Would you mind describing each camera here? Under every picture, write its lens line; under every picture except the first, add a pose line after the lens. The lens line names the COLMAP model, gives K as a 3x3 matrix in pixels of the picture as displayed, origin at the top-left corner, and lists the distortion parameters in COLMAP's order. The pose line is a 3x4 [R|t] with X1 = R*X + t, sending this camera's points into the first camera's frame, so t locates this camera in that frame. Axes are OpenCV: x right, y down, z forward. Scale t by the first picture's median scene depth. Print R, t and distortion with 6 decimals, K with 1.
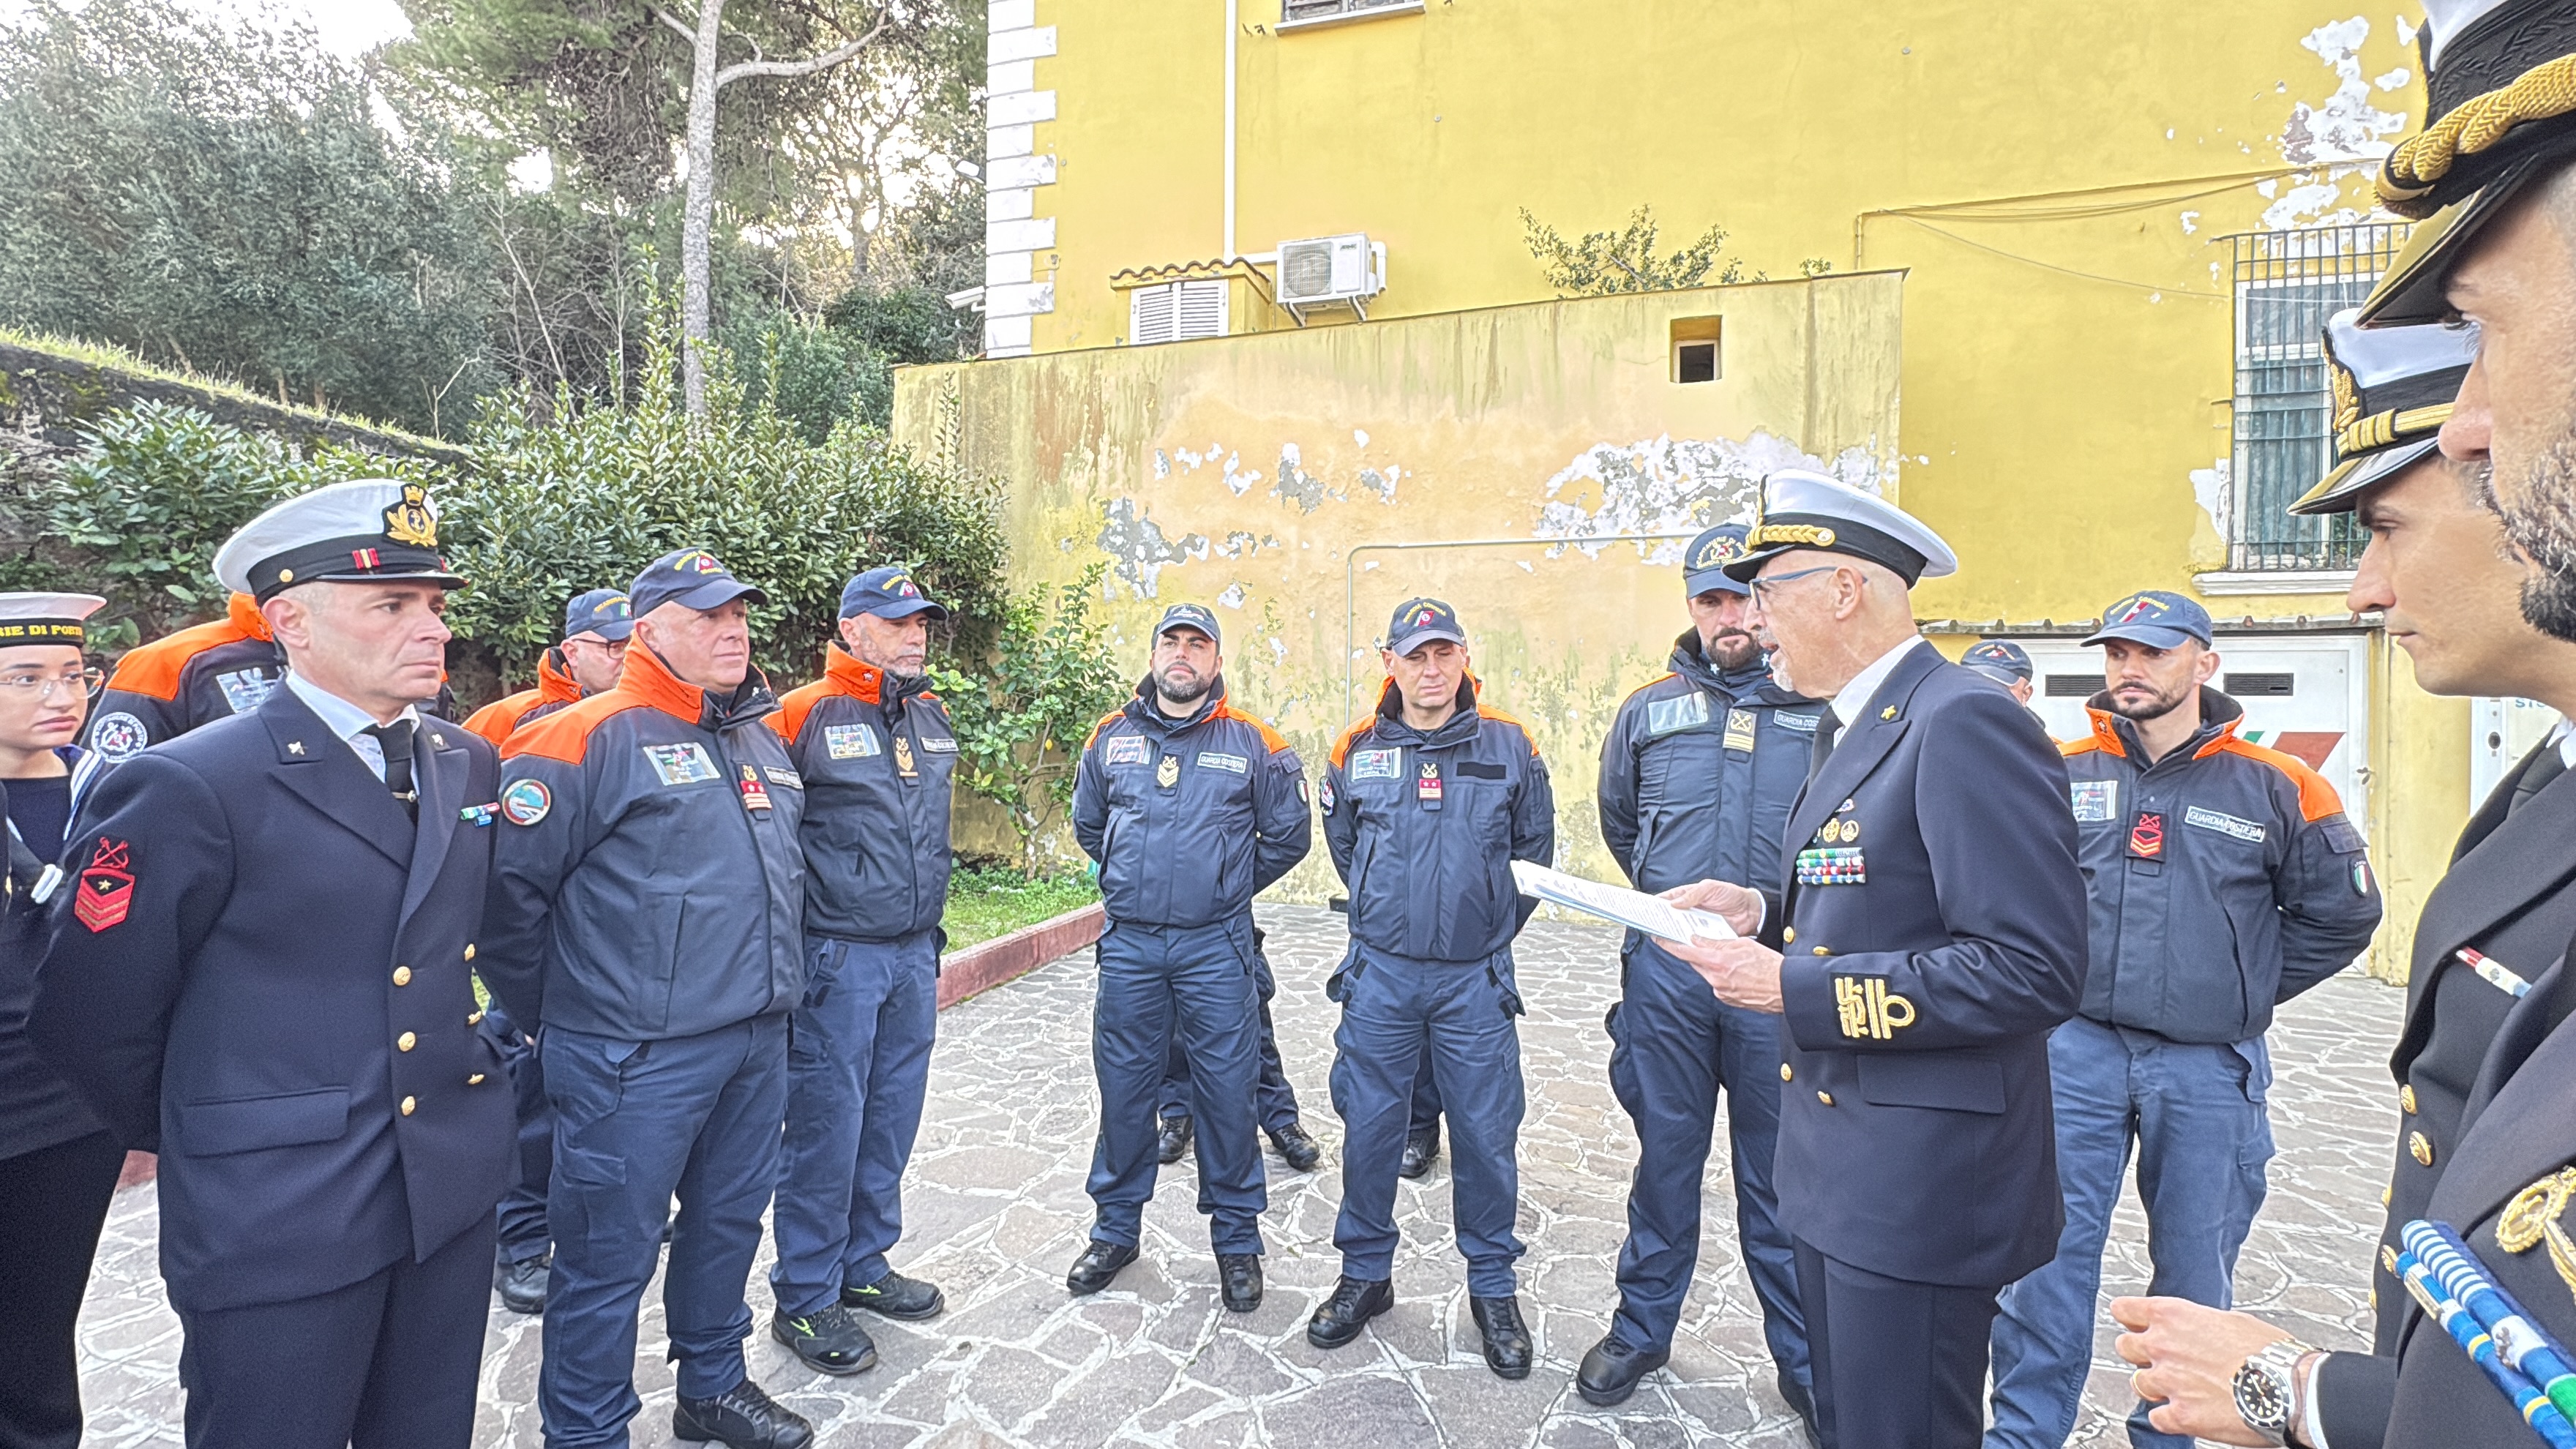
lens RADIAL K [[1176.9, 0, 1294.4], [0, 1176.9, 714.9], [0, 0, 1]] dist [-0.000951, 0.000366]
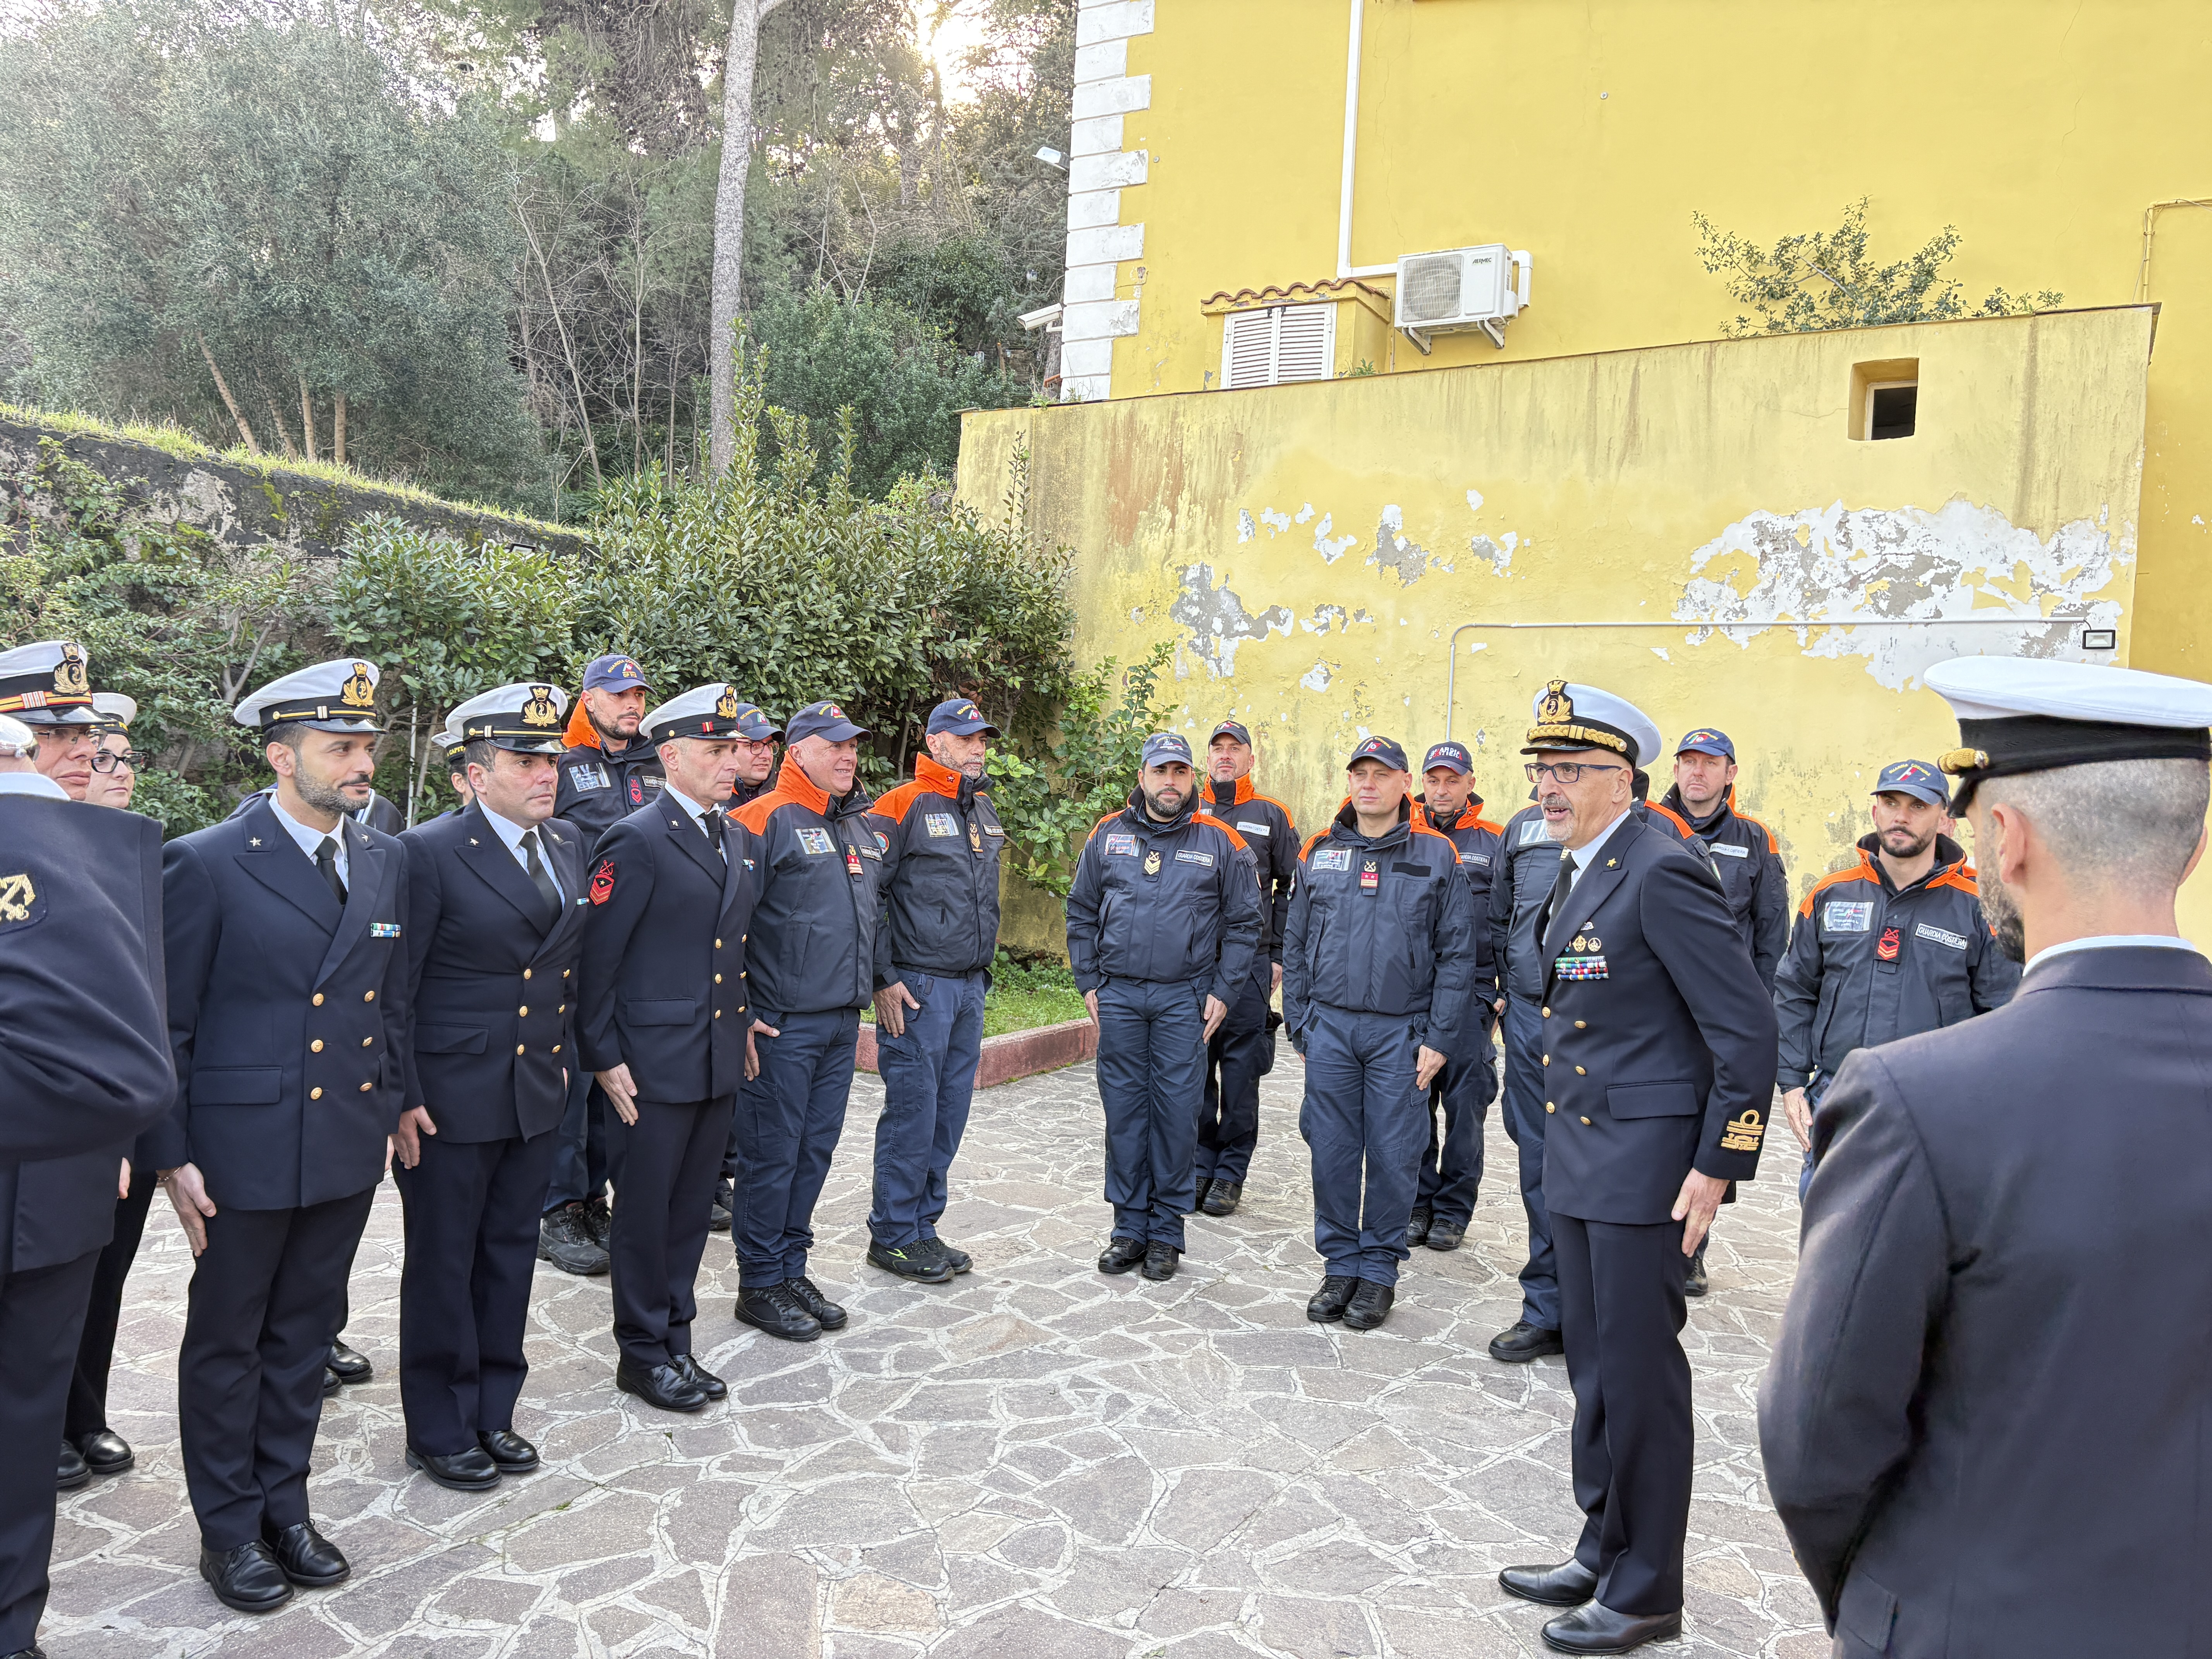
lens RADIAL K [[1706.6, 0, 1081.5], [0, 1706.6, 826.4], [0, 0, 1]] dist [0.177786, -0.481486]
pose [[0.971655, 0.046430, -0.231799, 0.084048], [-0.041990, 0.998828, 0.024051, -0.013542], [0.232644, -0.013636, 0.972466, -0.316581]]
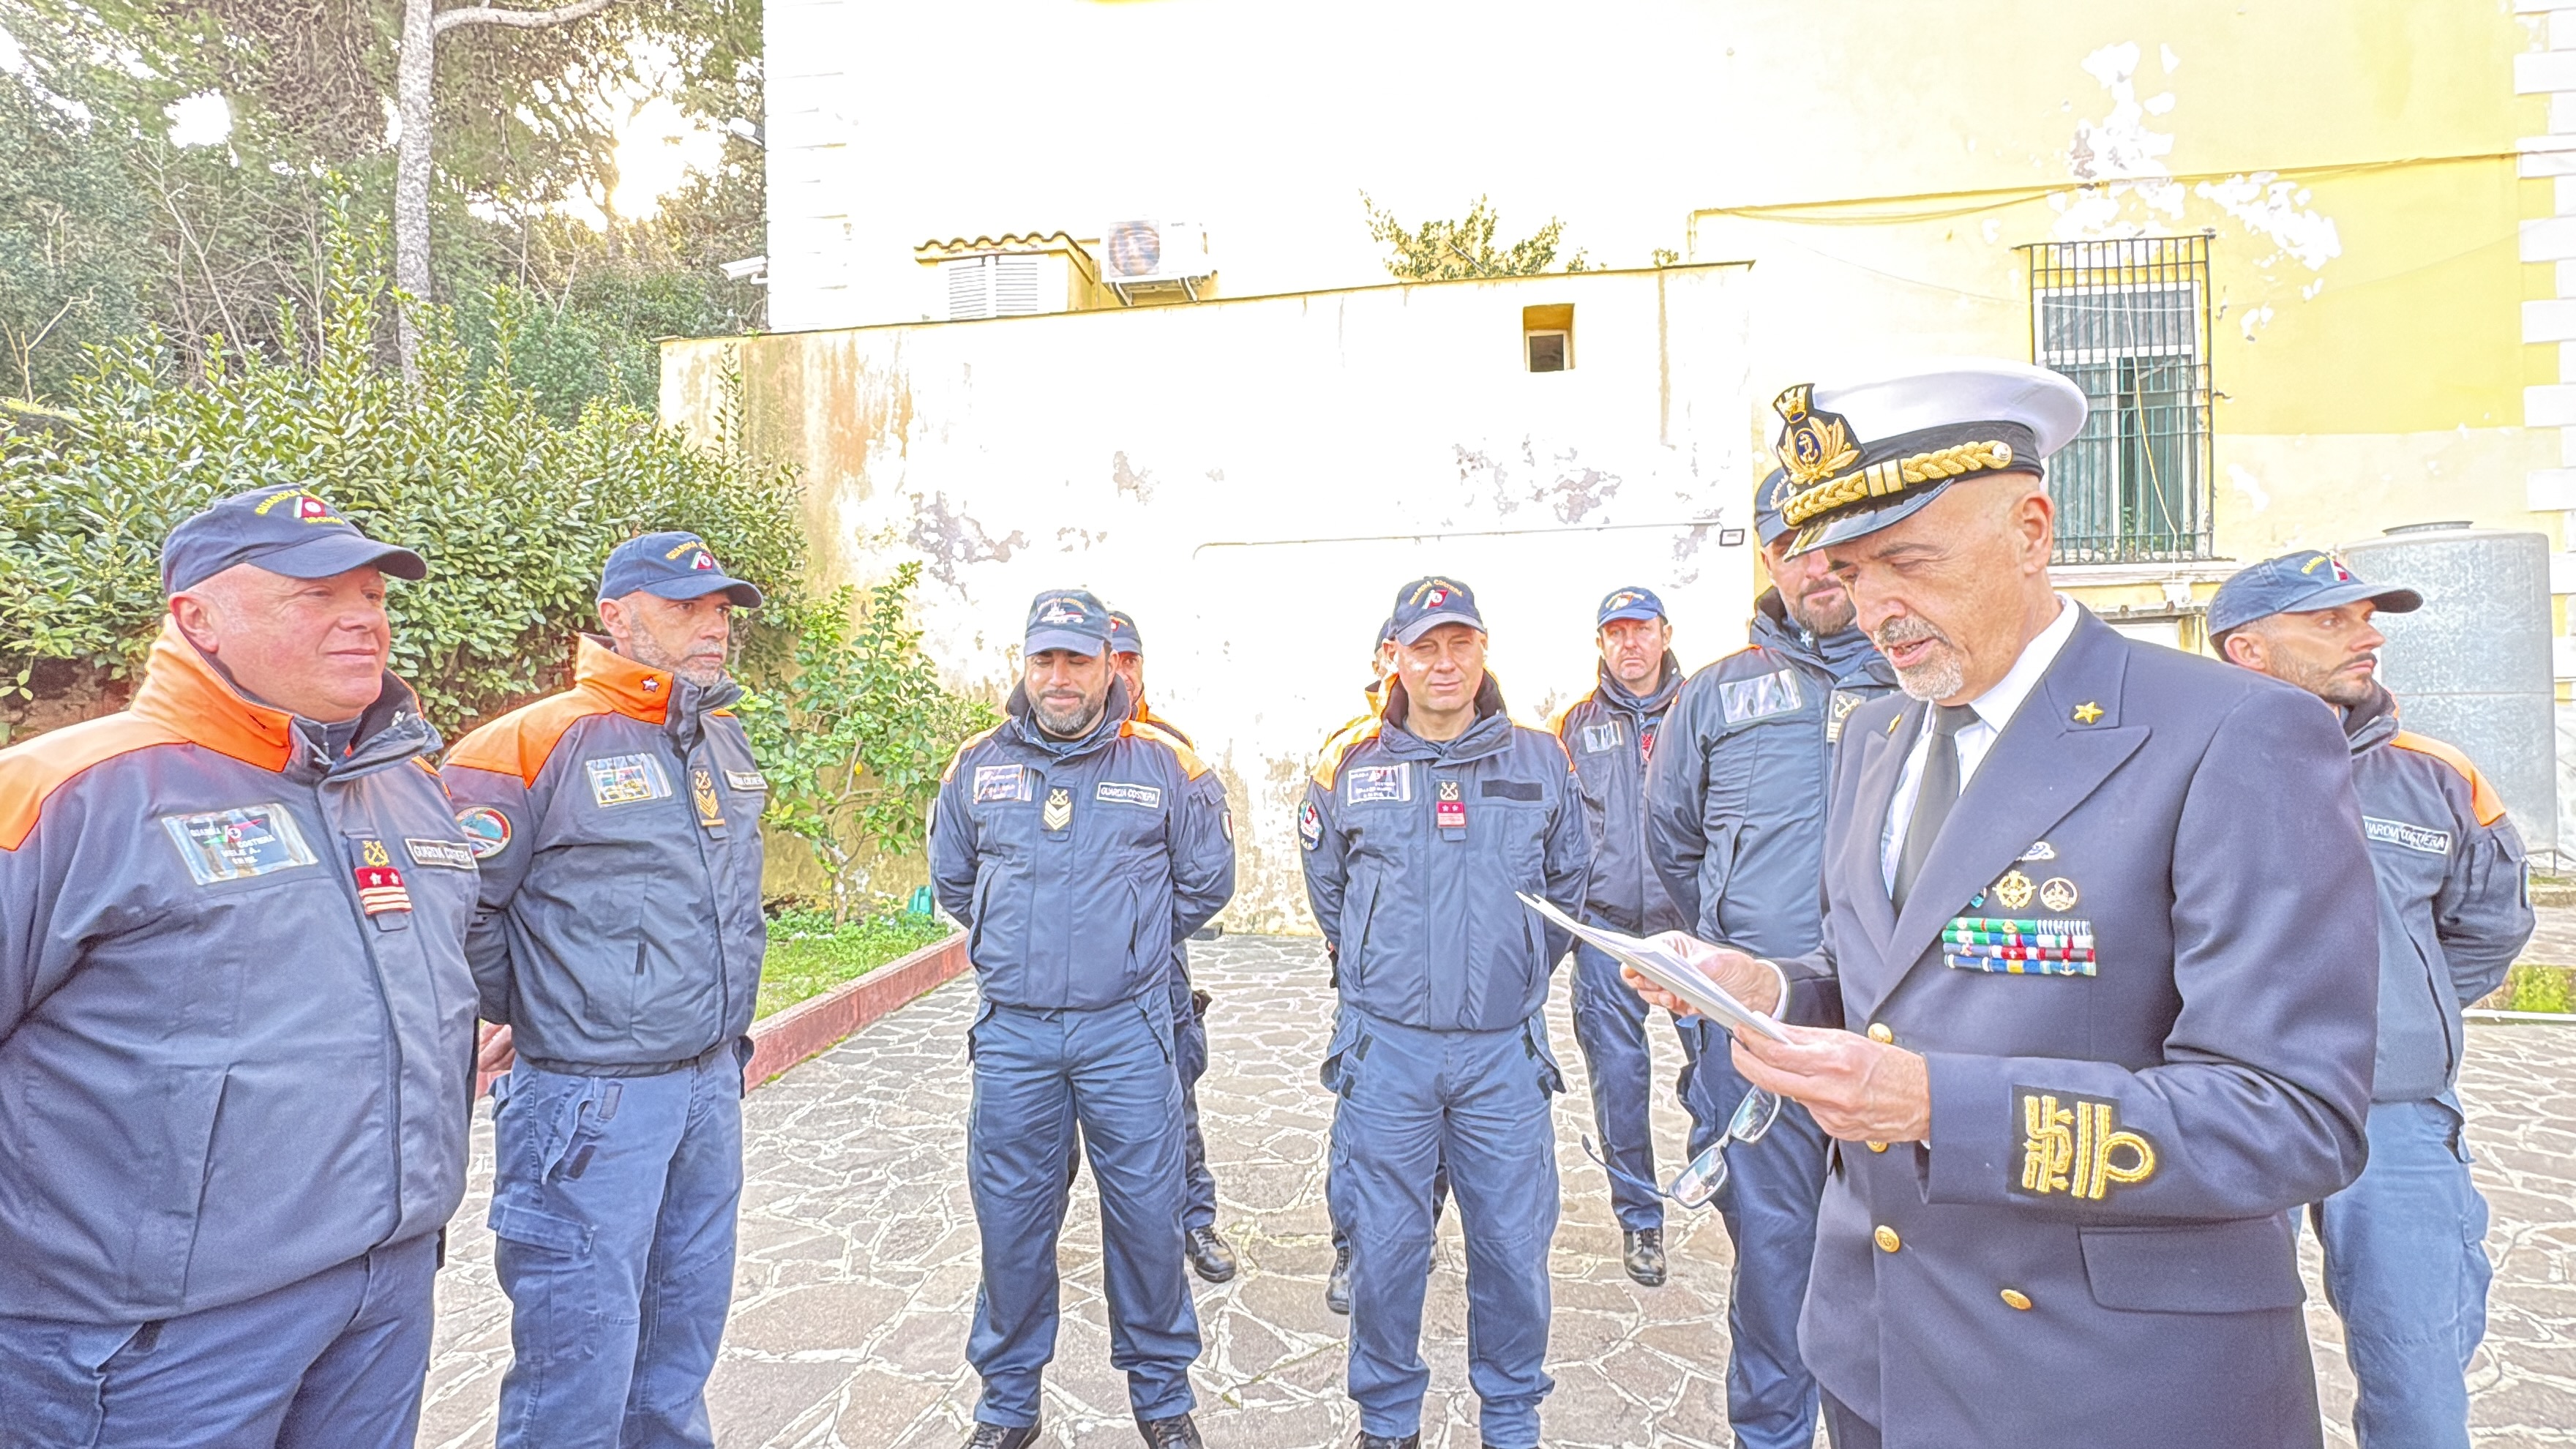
lens RADIAL K [[1169.0, 0, 1287.8], [0, 1169.0, 713.0], [0, 0, 1]] dist [0.000345, -0.000647]
pose [[0.986501, -0.025615, 0.161737, -0.032884], [0.026999, 0.999615, -0.006364, -0.001961], [-0.161512, 0.010644, 0.986813, 0.085125]]
